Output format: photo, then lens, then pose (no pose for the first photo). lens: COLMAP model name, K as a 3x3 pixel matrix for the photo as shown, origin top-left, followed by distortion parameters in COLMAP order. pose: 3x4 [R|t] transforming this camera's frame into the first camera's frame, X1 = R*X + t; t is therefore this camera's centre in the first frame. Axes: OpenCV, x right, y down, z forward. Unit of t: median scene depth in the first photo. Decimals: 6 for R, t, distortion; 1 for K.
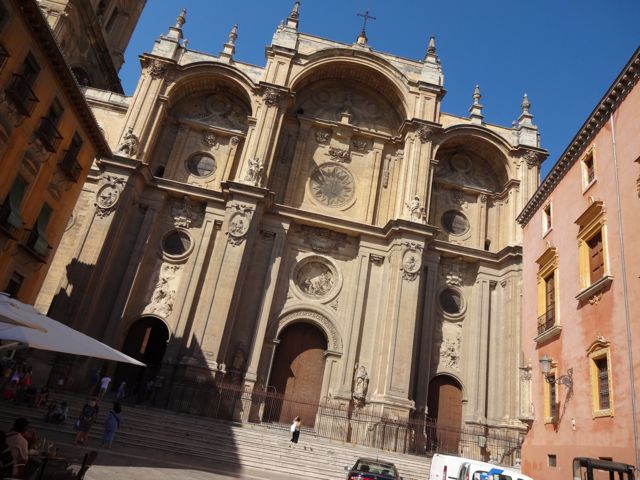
lens RADIAL K [[474.0, 0, 320.4], [0, 474.0, 239.1], [0, 0, 1]] dist [-0.013133, -0.001948]
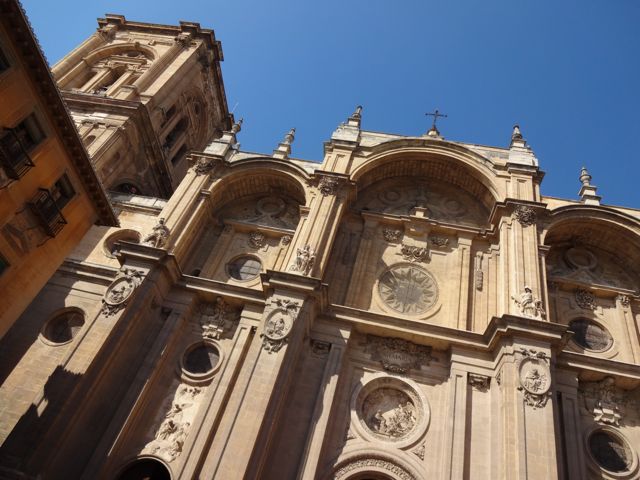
lens RADIAL K [[474.0, 0, 319.8], [0, 474.0, 239.5], [0, 0, 1]] dist [-0.013133, -0.001948]
pose [[0.984180, -0.056506, -0.167919, 0.019383], [-0.011132, 0.926183, -0.376910, 0.111161], [0.176822, 0.372817, 0.910902, 0.262621]]
